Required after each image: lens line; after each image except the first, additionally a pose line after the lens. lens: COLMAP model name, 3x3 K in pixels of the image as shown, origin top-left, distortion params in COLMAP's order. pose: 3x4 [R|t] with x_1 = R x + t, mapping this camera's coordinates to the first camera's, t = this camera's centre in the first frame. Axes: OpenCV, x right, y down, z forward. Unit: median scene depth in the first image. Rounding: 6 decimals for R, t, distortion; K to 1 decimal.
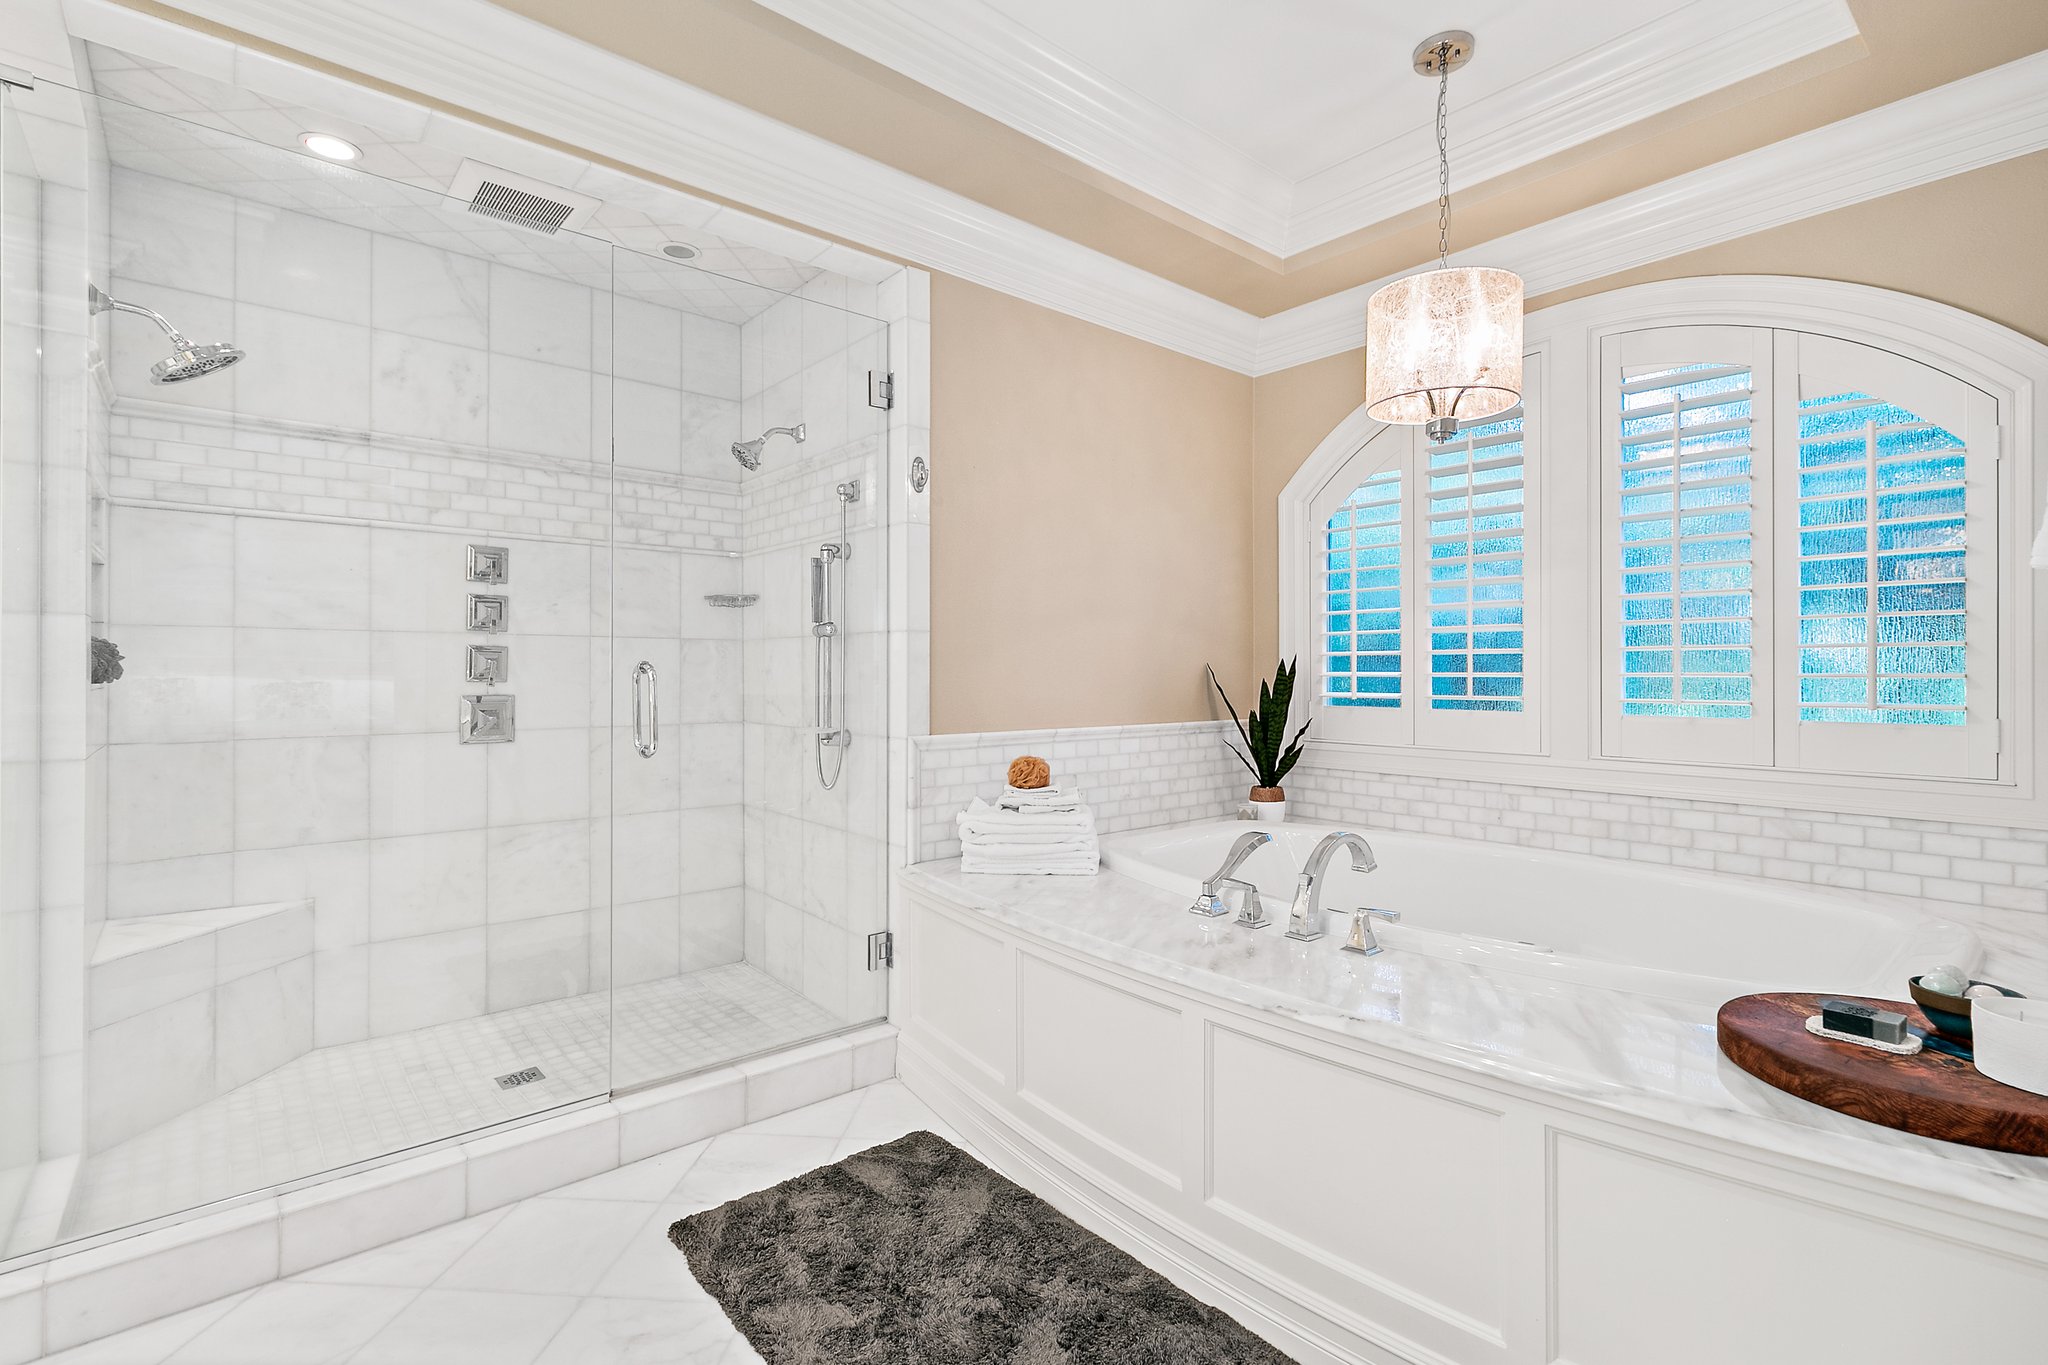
lens RADIAL K [[953.0, 0, 1025.3], [0, 953.0, 660.3], [0, 0, 1]] dist [0.000290, 0.000506]
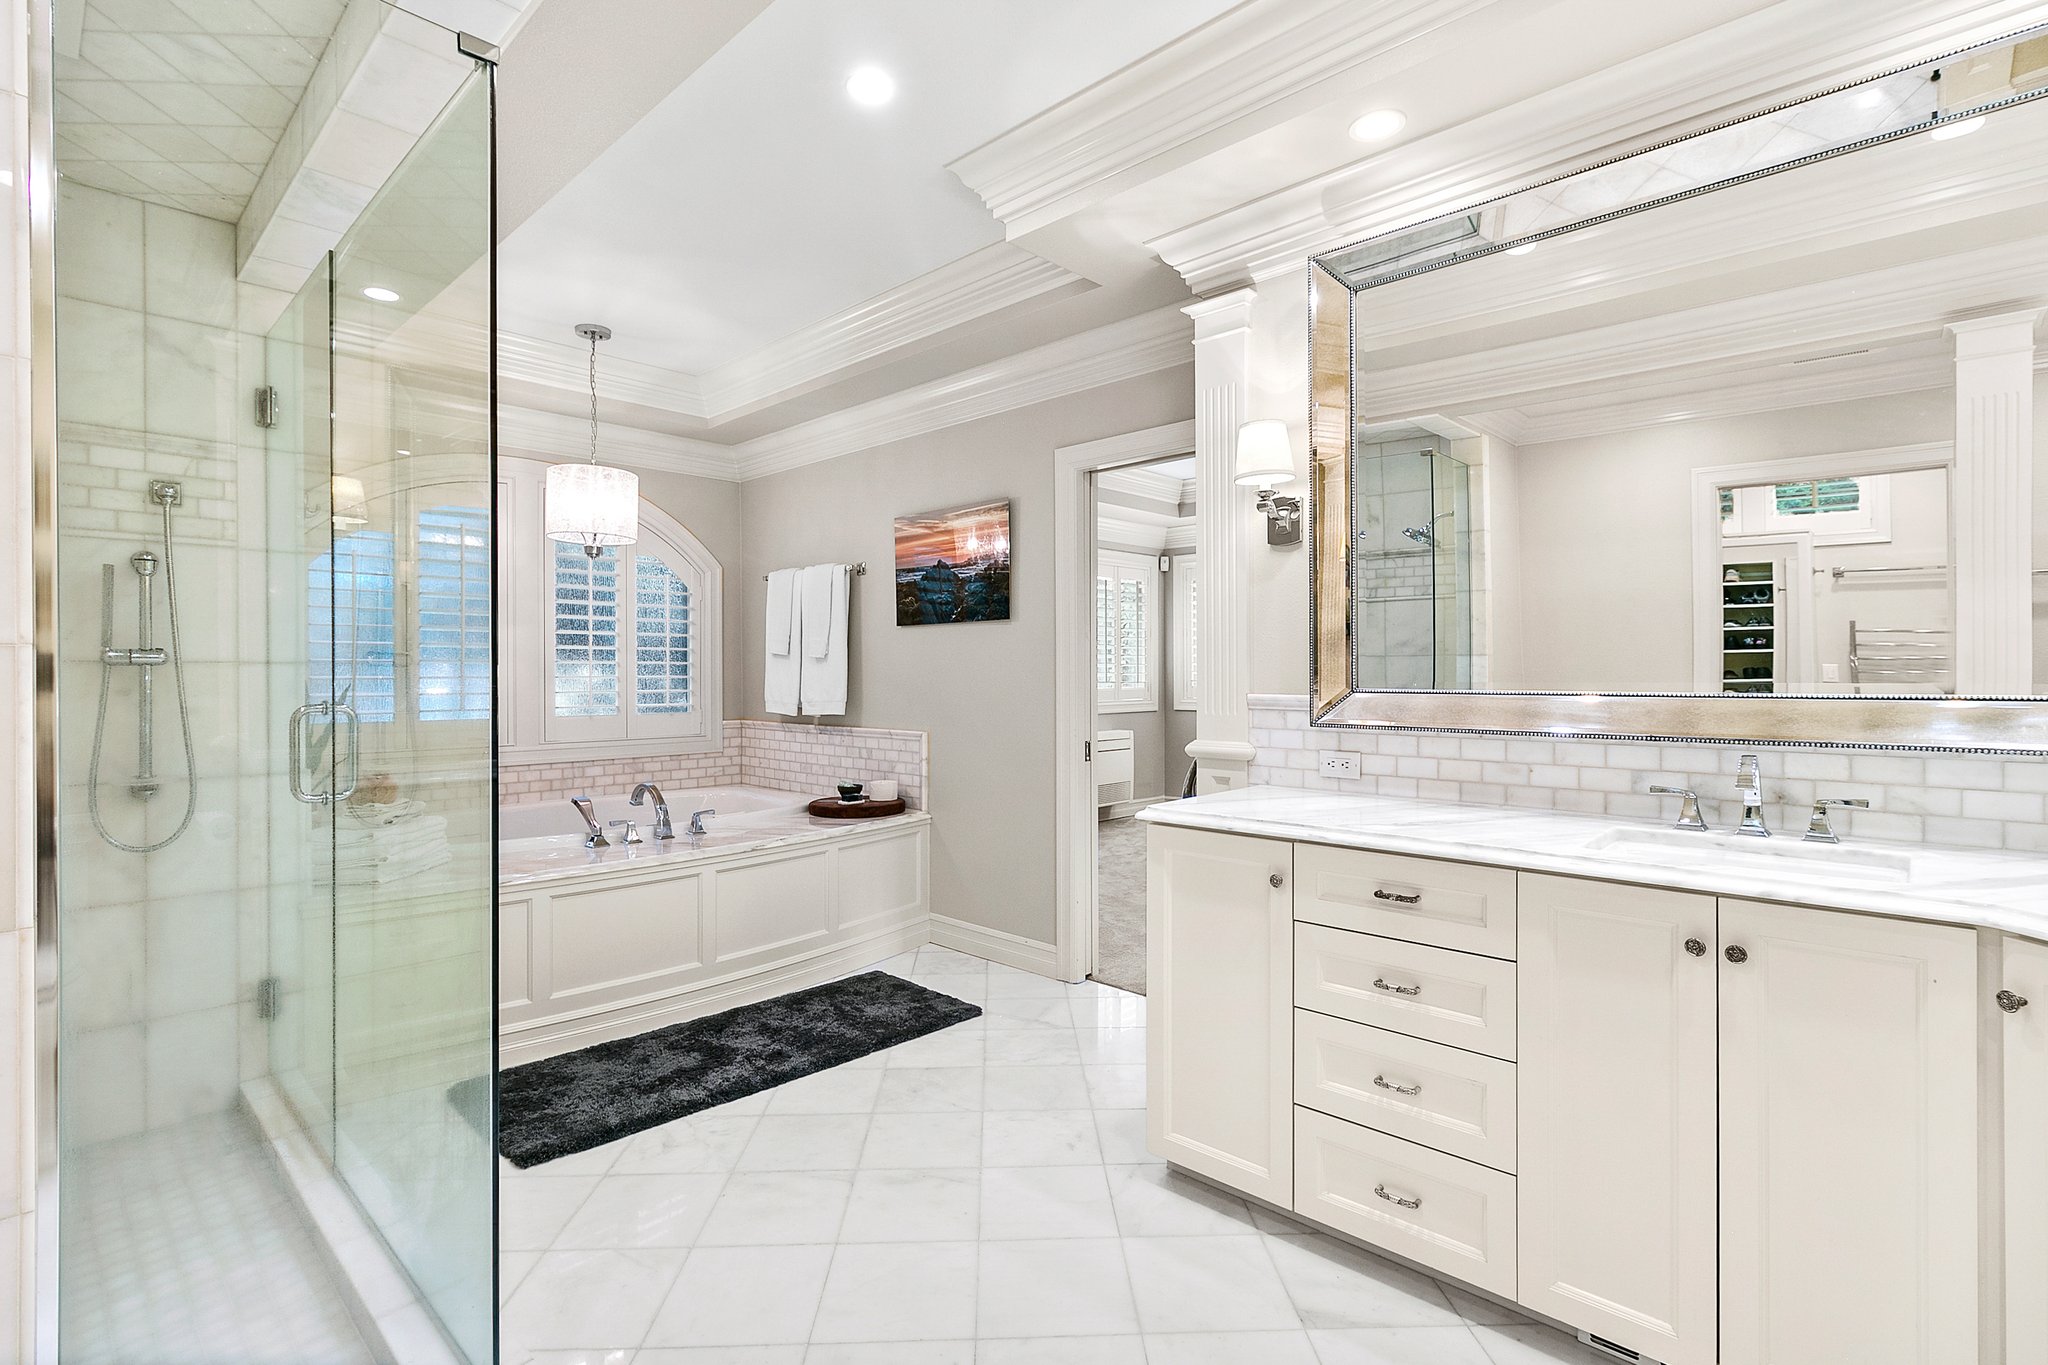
lens RADIAL K [[953.0, 0, 1025.3], [0, 953.0, 660.3], [0, 0, 1]] dist [0.000290, 0.000506]
pose [[-0.092873, 0.012542, 0.995599, -1.203688], [-0.007533, 0.999883, -0.013298, -0.026280], [-0.995649, -0.008735, -0.092768, 0.353881]]
